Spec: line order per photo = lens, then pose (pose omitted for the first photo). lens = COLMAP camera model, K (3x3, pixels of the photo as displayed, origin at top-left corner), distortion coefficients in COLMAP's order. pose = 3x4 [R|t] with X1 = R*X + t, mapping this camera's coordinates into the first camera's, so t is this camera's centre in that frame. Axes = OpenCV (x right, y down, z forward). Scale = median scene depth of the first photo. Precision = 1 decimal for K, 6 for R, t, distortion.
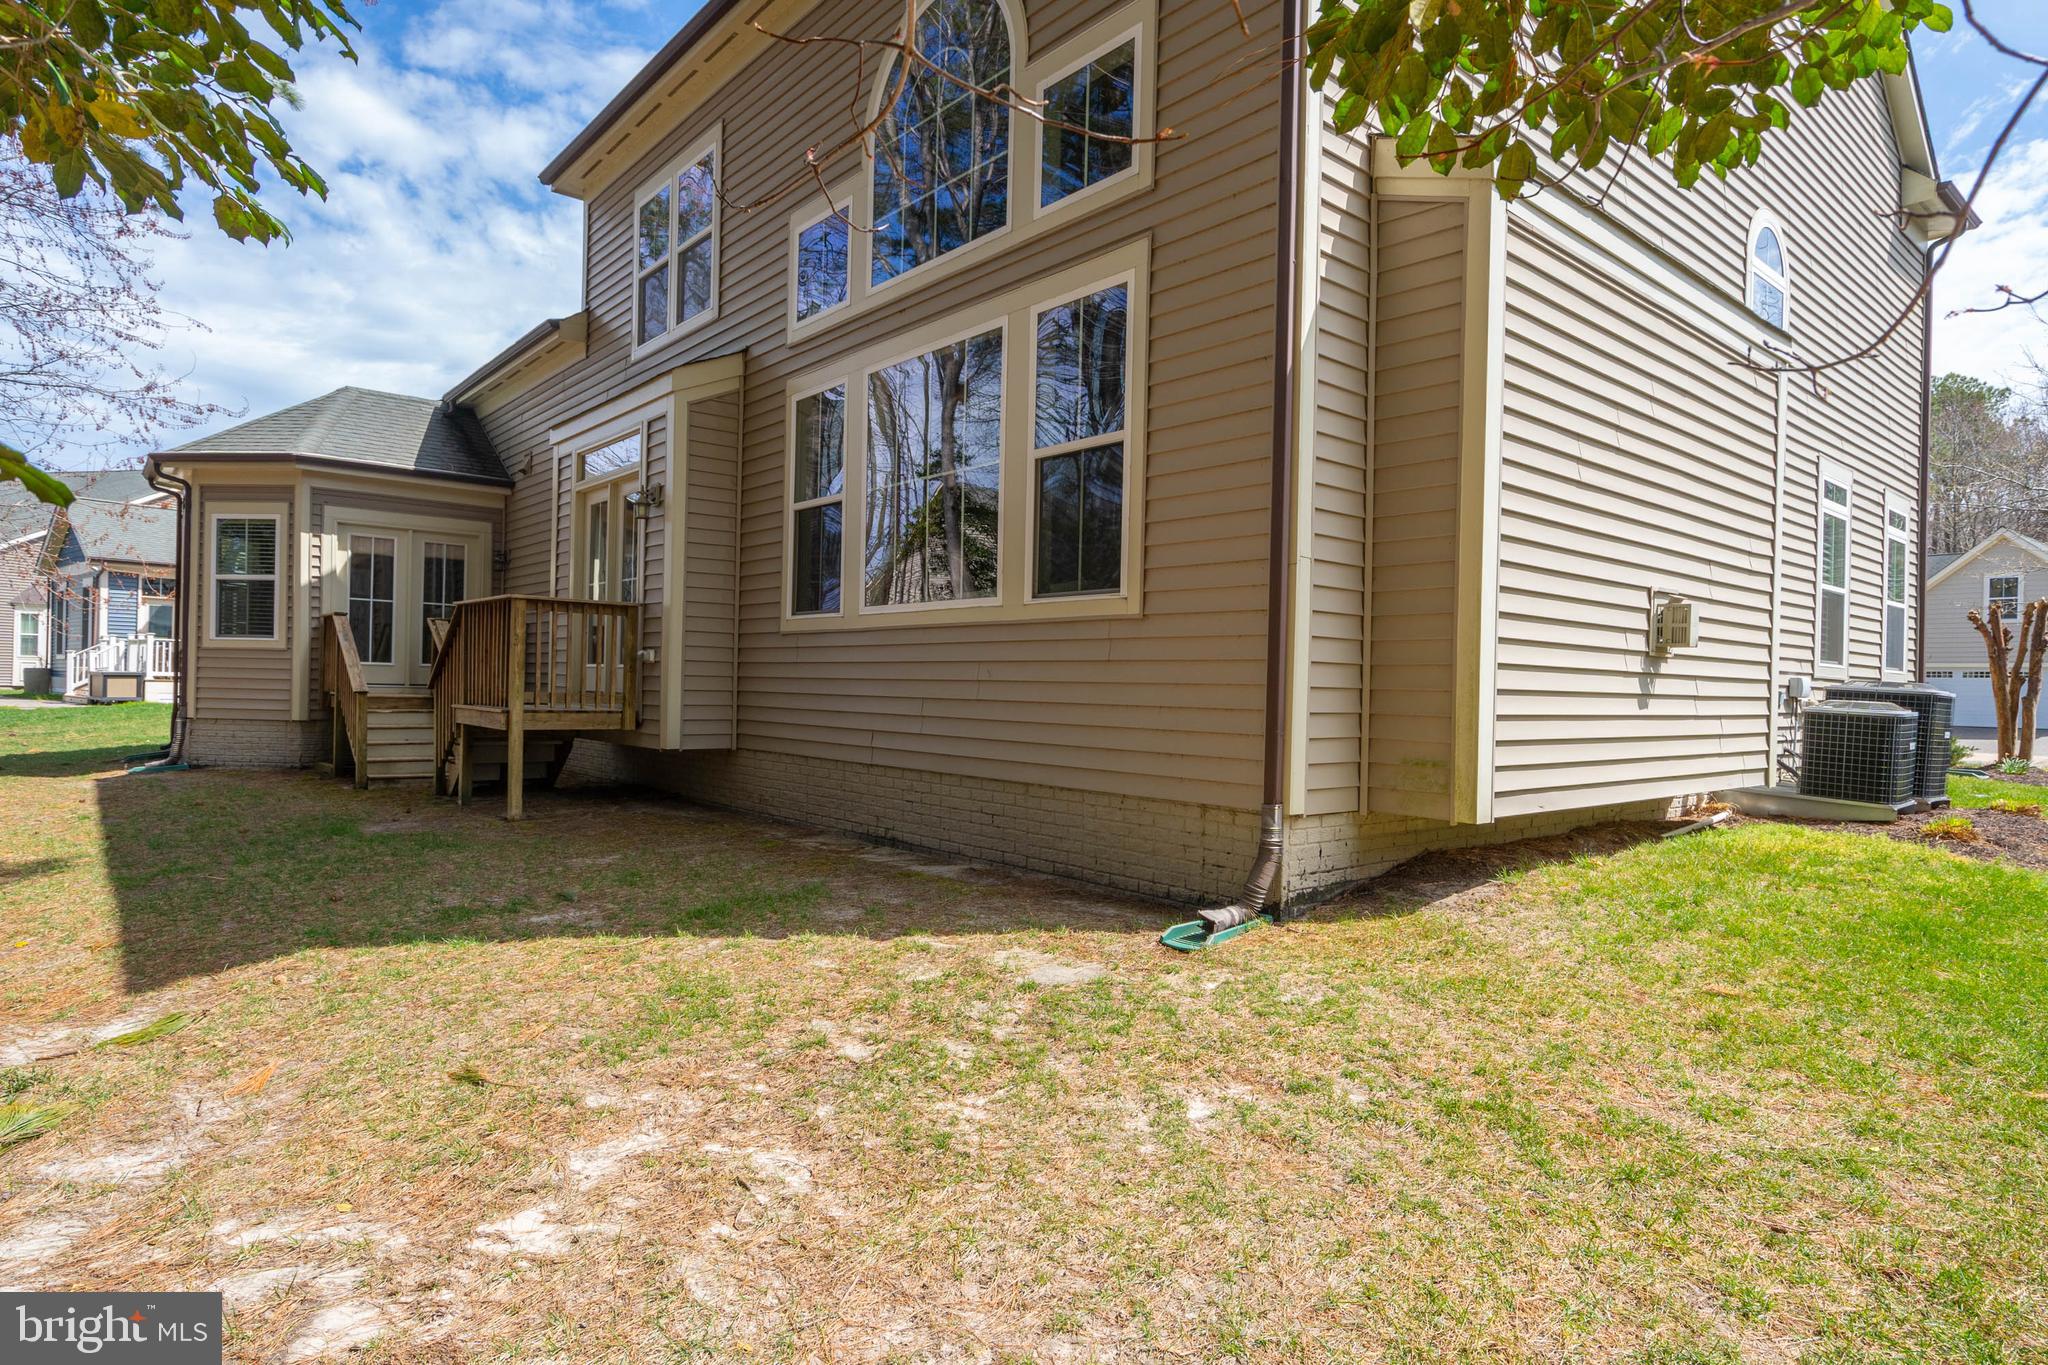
lens RADIAL K [[1120.6, 0, 1024.0], [0, 1120.6, 682.5], [0, 0, 1]] dist [0.003579, 0.000332]
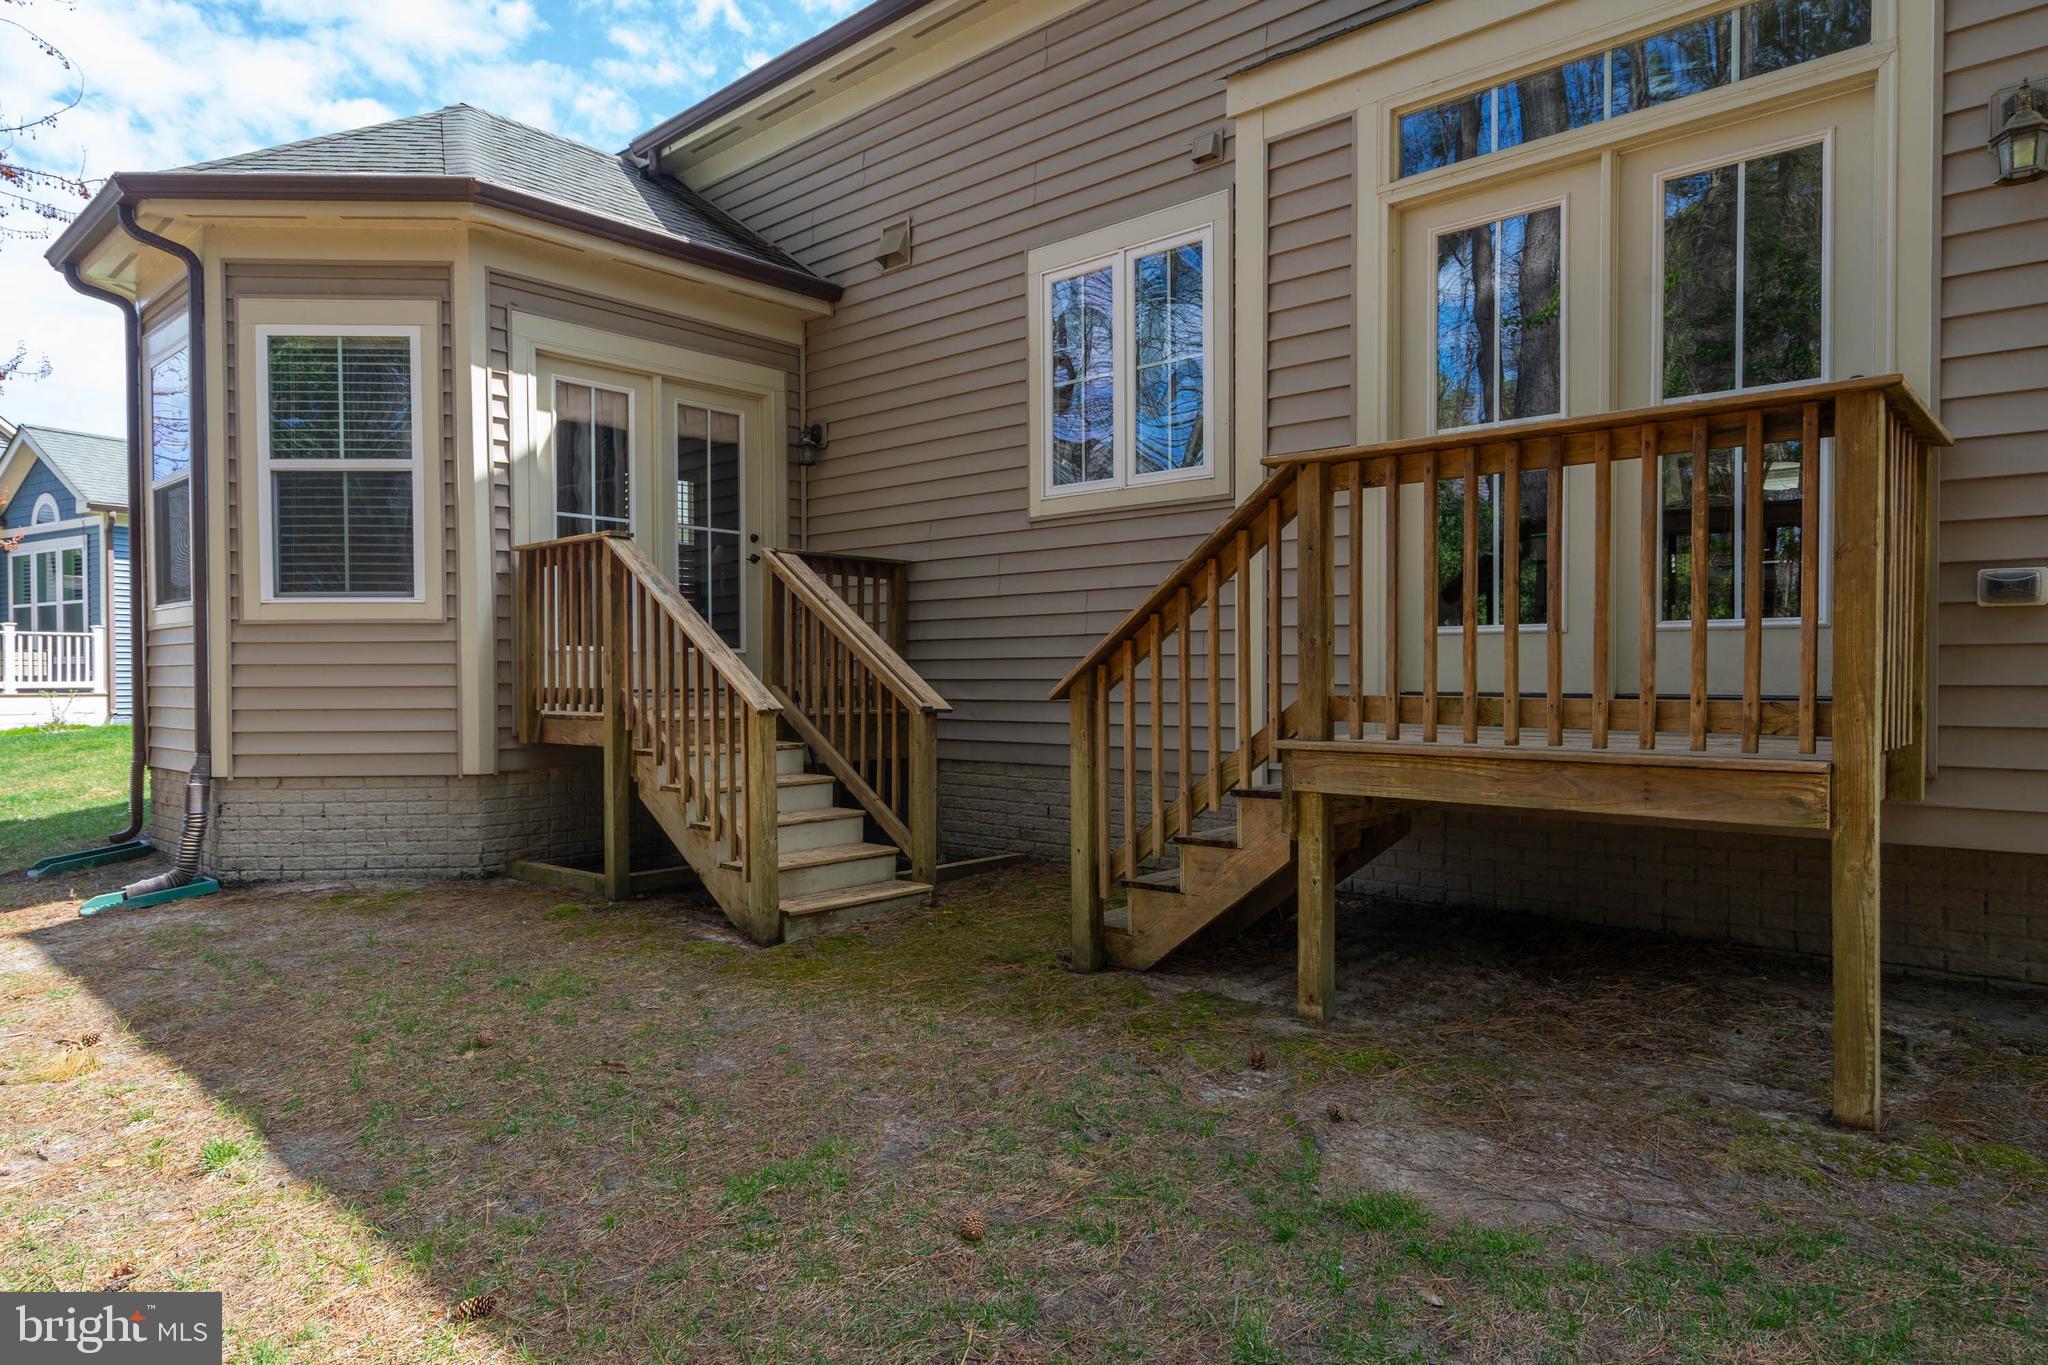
lens RADIAL K [[1187.6, 0, 1024.0], [0, 1187.6, 682.5], [0, 0, 1]] dist [0.000106, -0.000274]
pose [[0.990201, -0.029076, 0.136586, -0.487675], [0.026599, 0.999448, 0.019925, -0.007765], [-0.137090, -0.016097, 0.990428, 0.483510]]
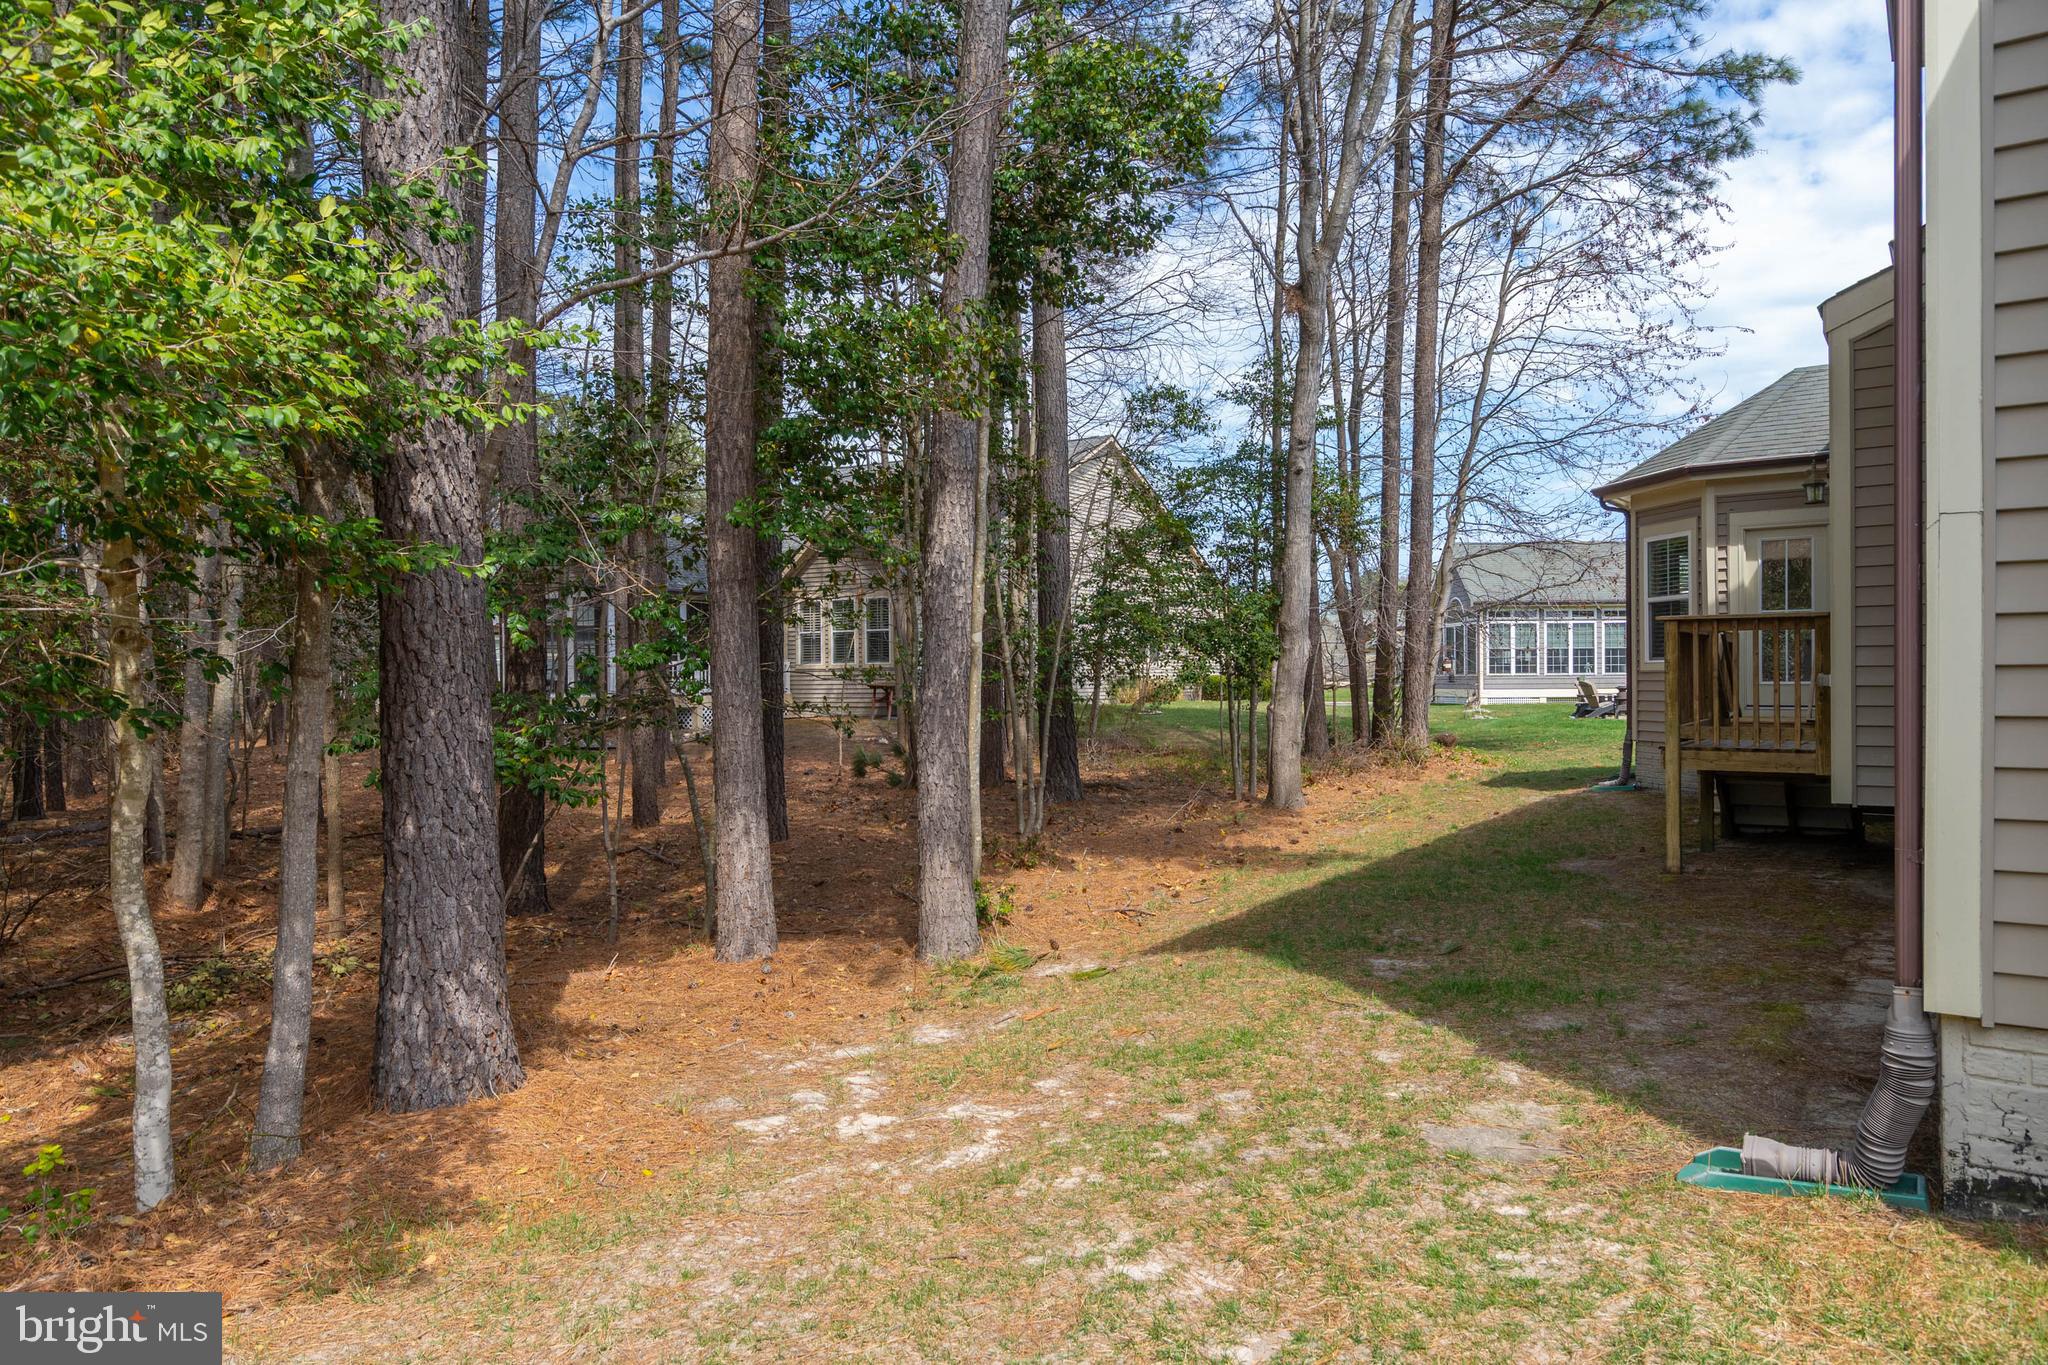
lens RADIAL K [[1333.0, 0, 1024.0], [0, 1333.0, 682.5], [0, 0, 1]] dist [-0.002966, 0.000065]
pose [[0.233529, -0.021483, -0.972112, 0.301432], [0.022107, 0.999615, -0.016780, -0.013678], [0.972098, -0.017571, 0.233914, 0.181743]]
